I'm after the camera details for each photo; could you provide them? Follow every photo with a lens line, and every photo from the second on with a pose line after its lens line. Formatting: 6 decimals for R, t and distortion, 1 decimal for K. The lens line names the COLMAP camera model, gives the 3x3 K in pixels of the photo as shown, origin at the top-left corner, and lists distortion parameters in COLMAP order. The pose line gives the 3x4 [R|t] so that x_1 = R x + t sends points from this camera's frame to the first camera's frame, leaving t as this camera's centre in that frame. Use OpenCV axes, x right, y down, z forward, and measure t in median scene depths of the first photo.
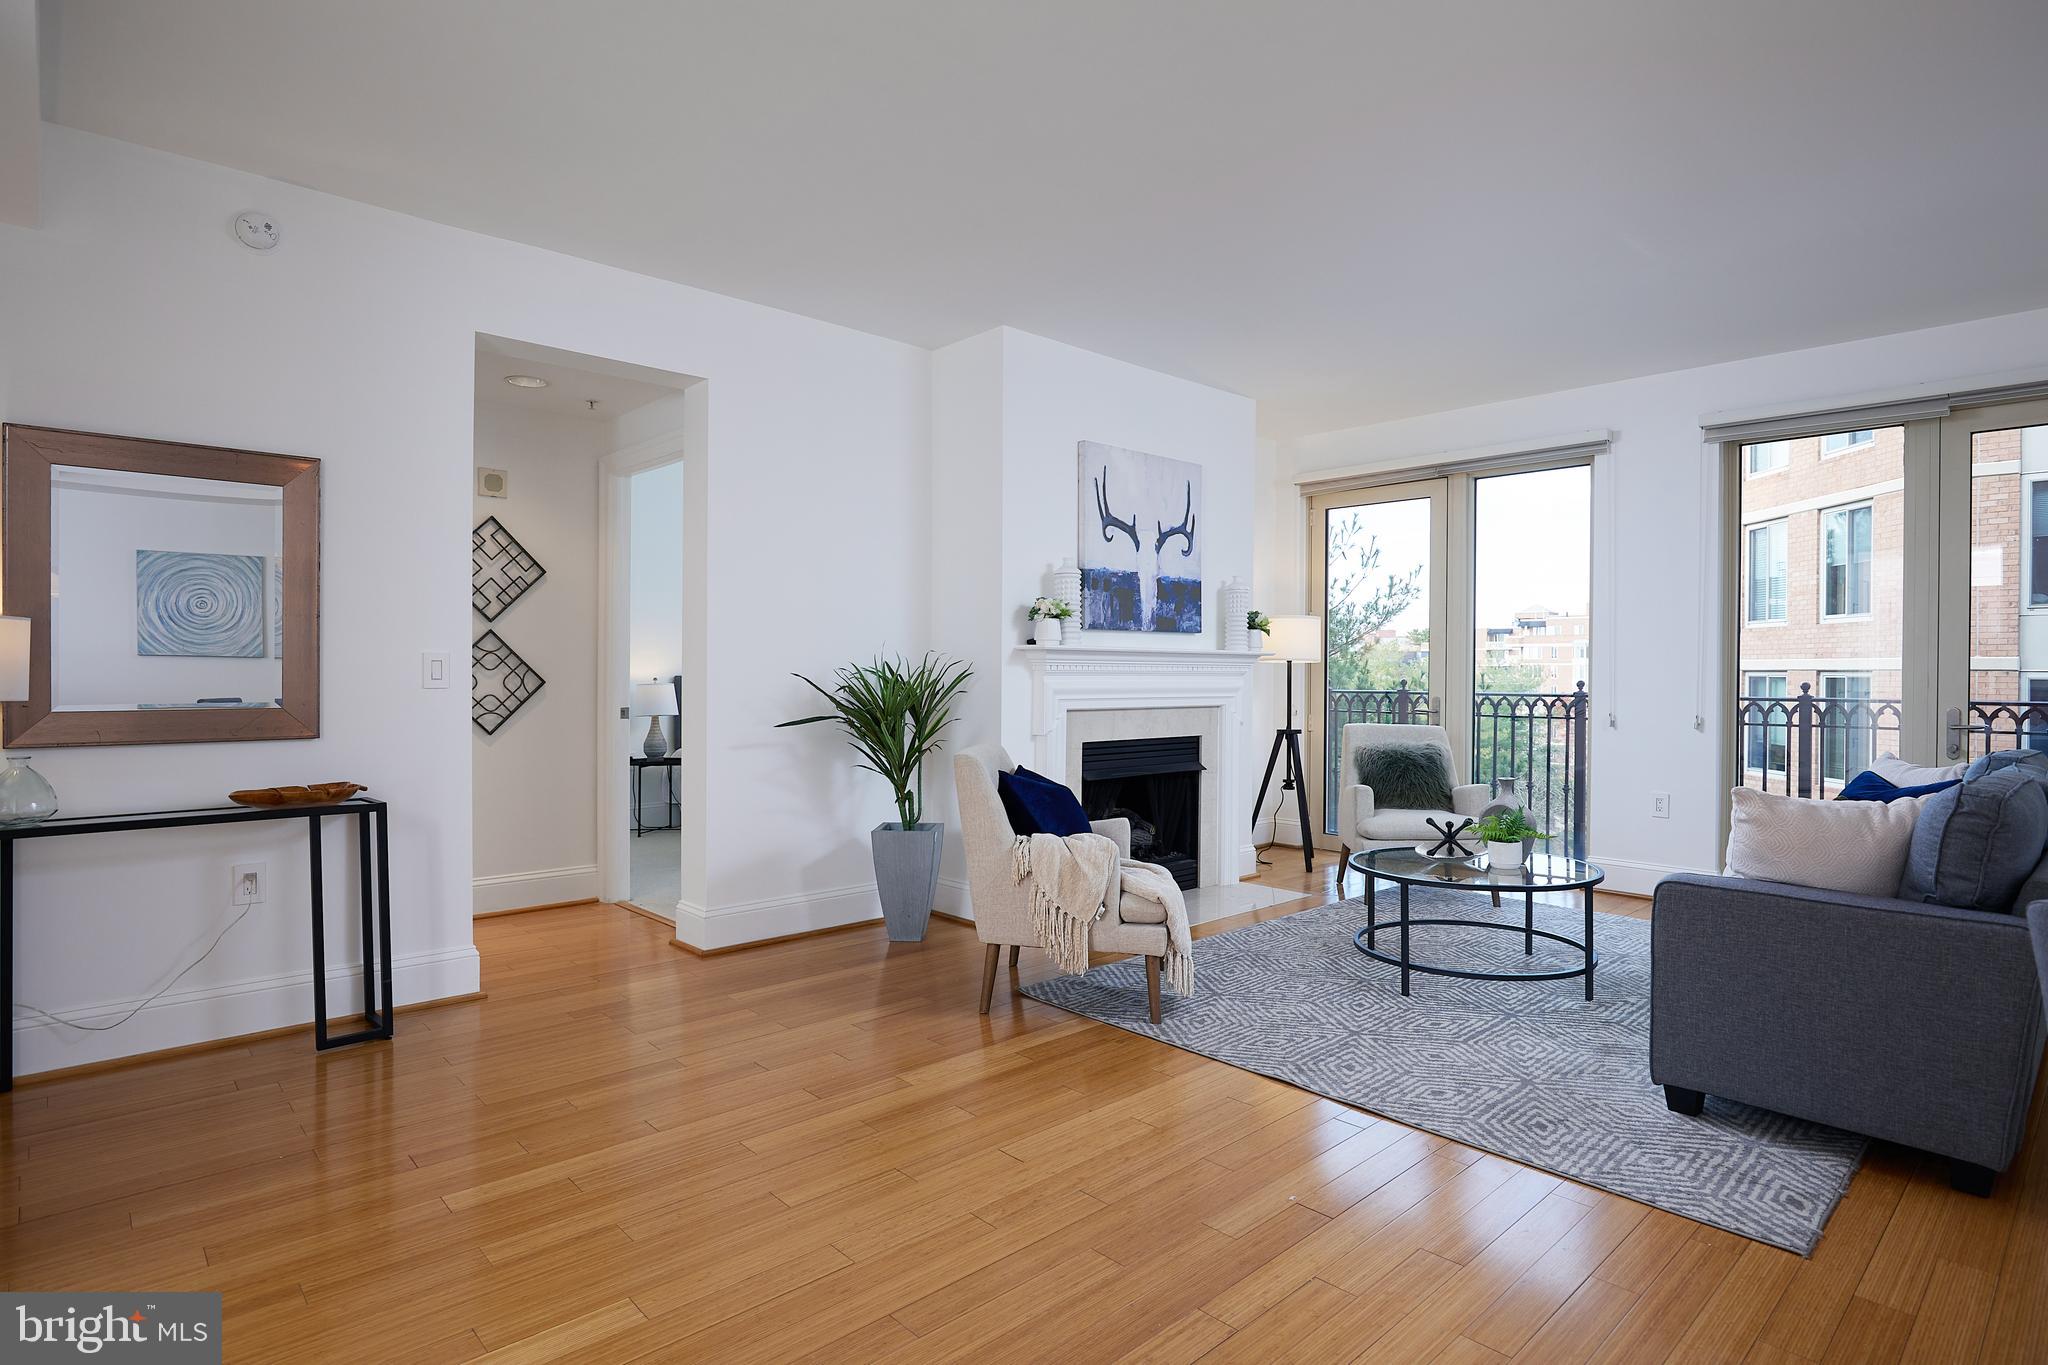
lens RADIAL K [[1061.4, 0, 1028.7], [0, 1061.4, 675.2], [0, 0, 1]] dist [-0.021008, 0.001730]
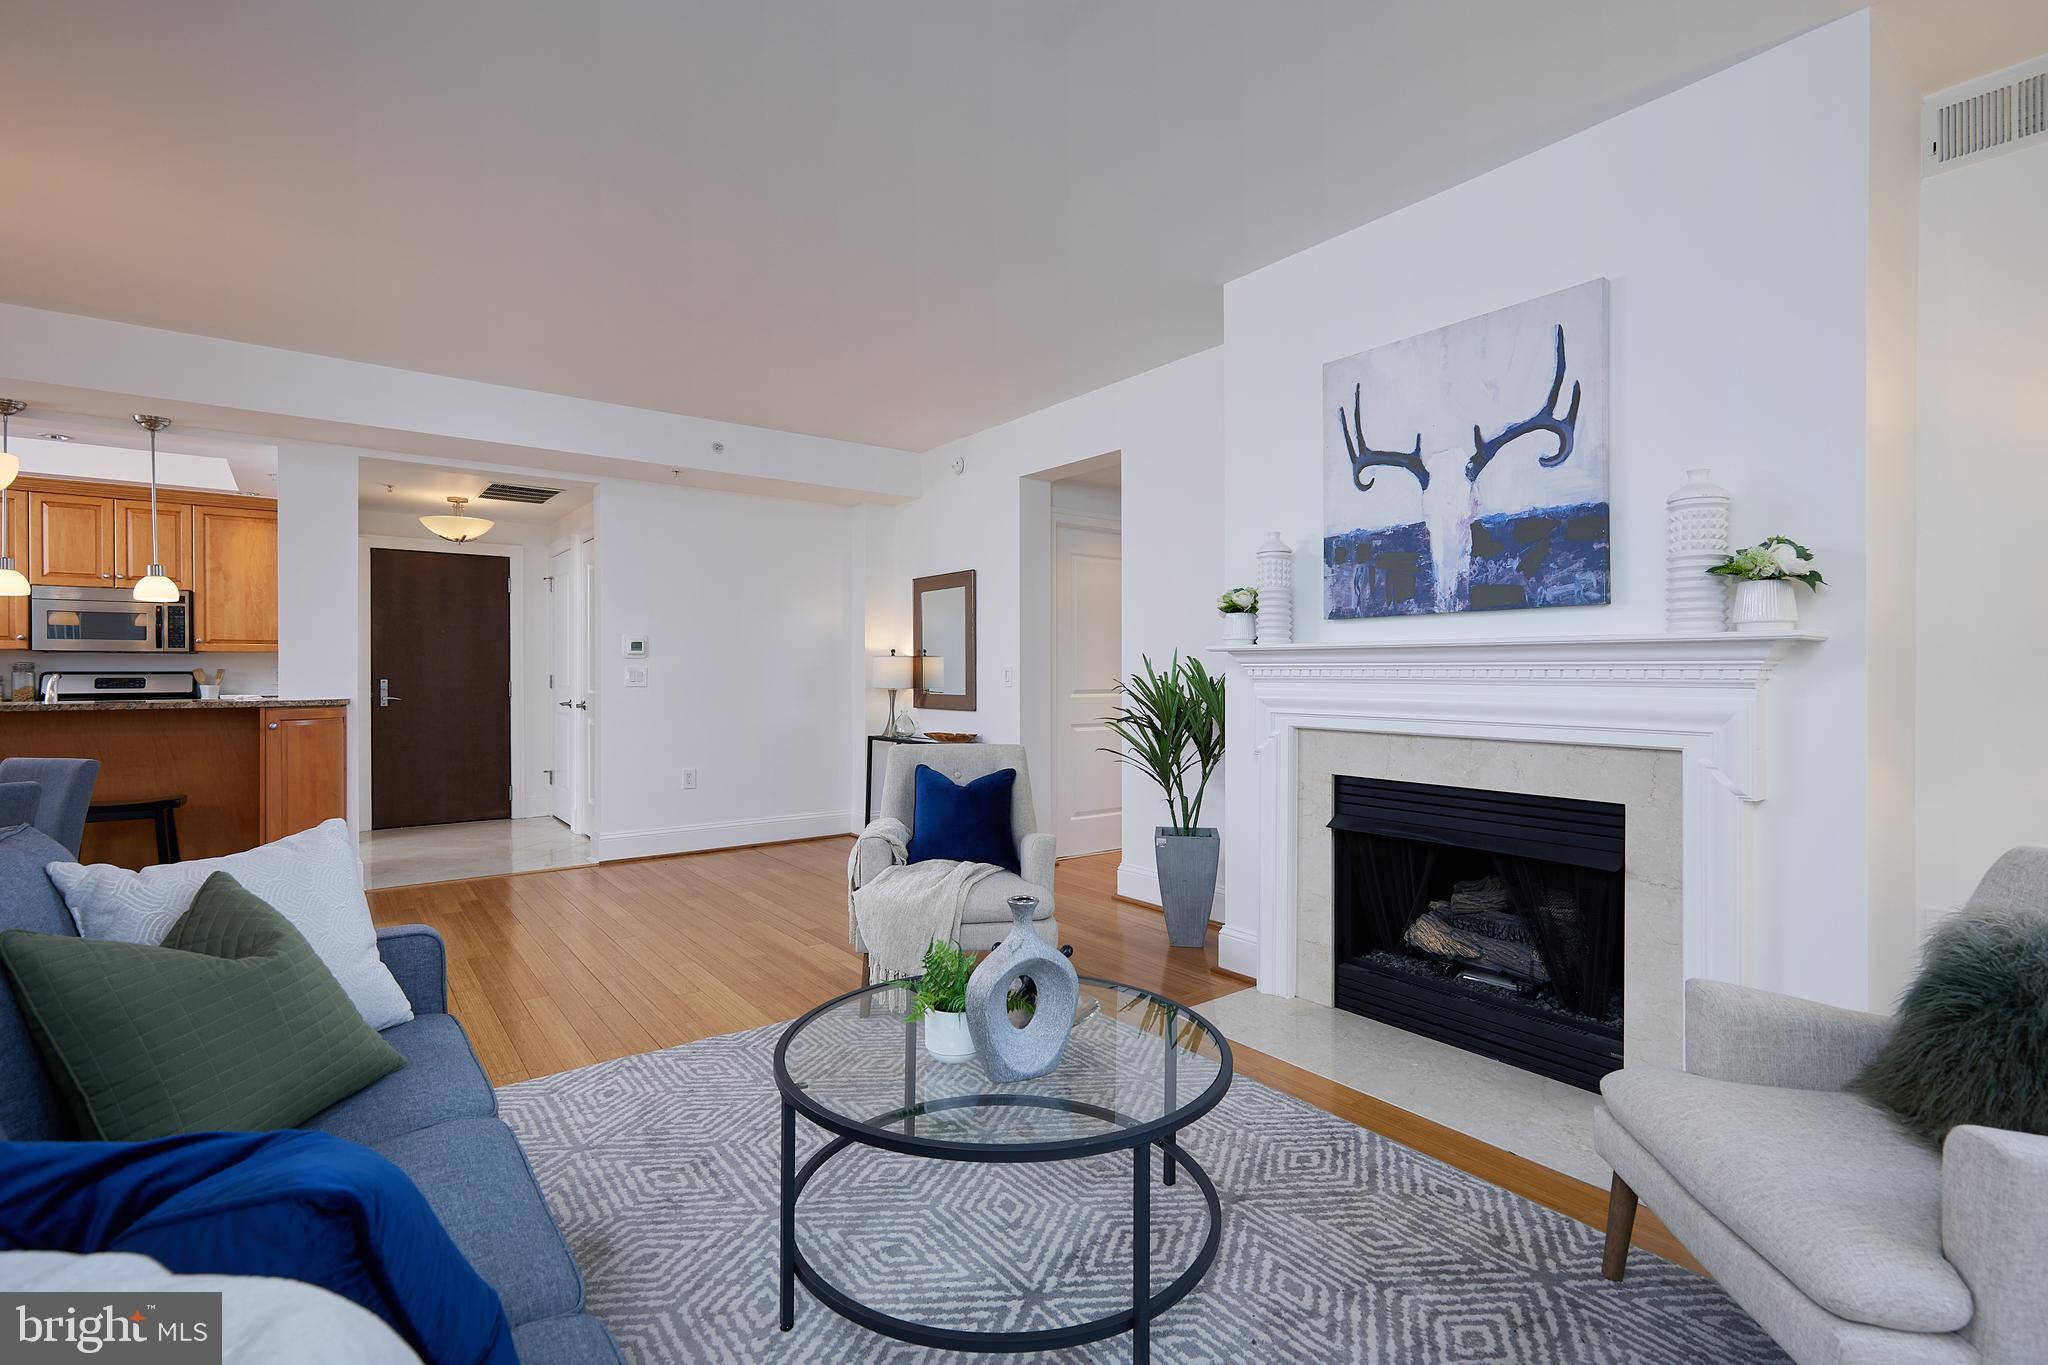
lens RADIAL K [[939.9, 0, 1028.6], [0, 939.9, 674.7], [0, 0, 1]] dist [0.003229, -0.000422]
pose [[-0.097358, -0.003863, -0.995242, 0.693018], [-0.005827, 0.999978, -0.003312, -0.002051], [0.995232, 0.005476, -0.097378, 0.824900]]
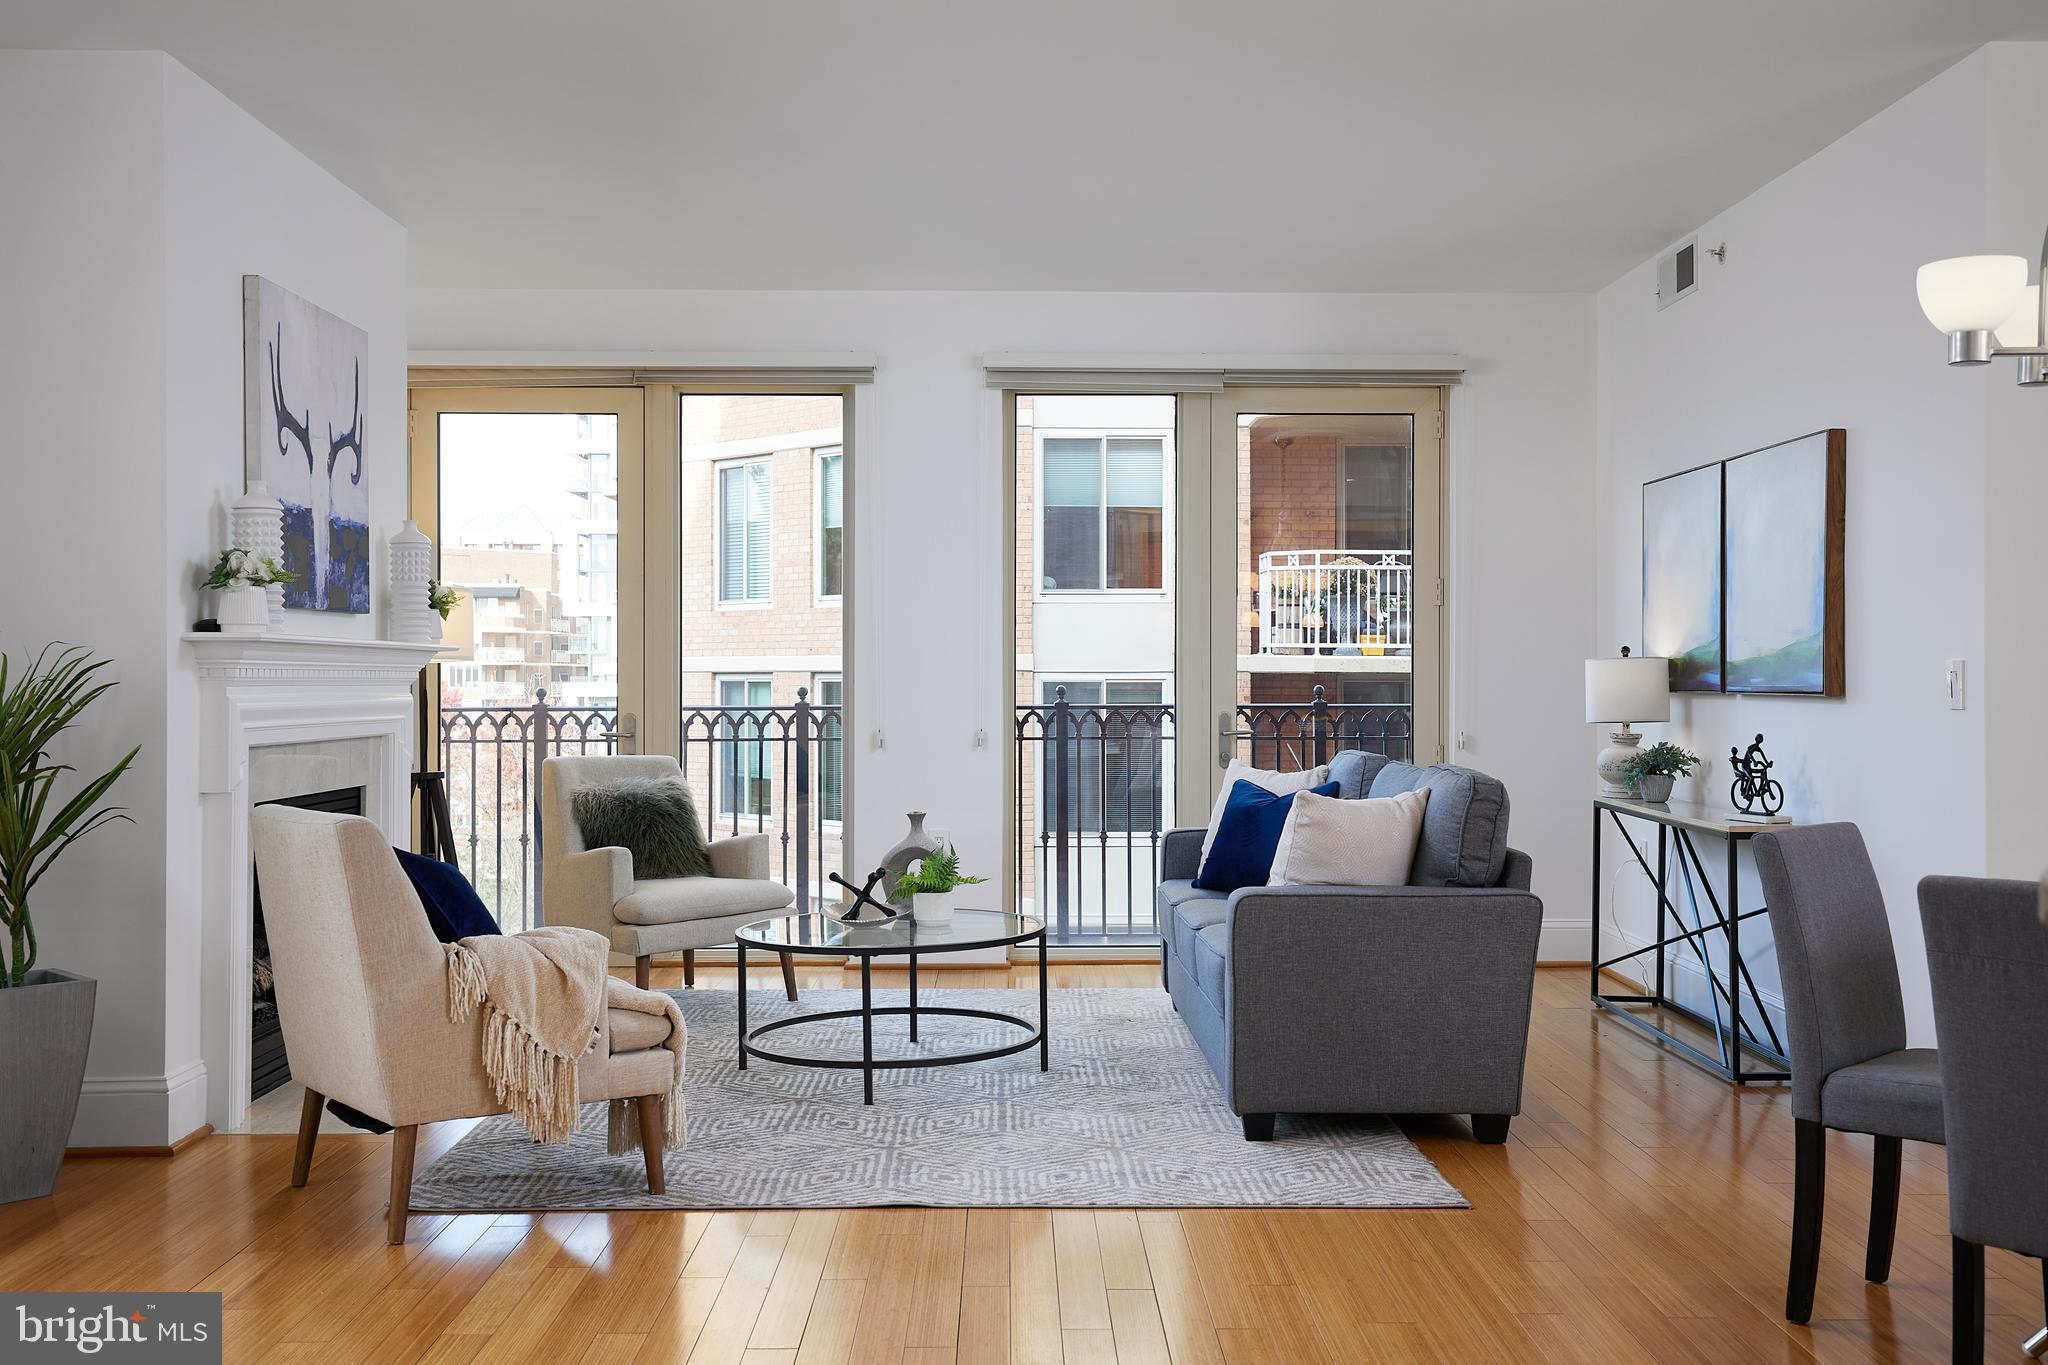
lens RADIAL K [[1933.1, 0, 1028.5], [0, 1933.1, 680.0], [0, 0, 1]] dist [0.029413, 0.006708]
pose [[0.672113, -0.007341, 0.740412, -0.427814], [0.008728, 0.999960, 0.001991, -0.001333], [-0.740397, 0.005124, 0.672151, -0.010956]]
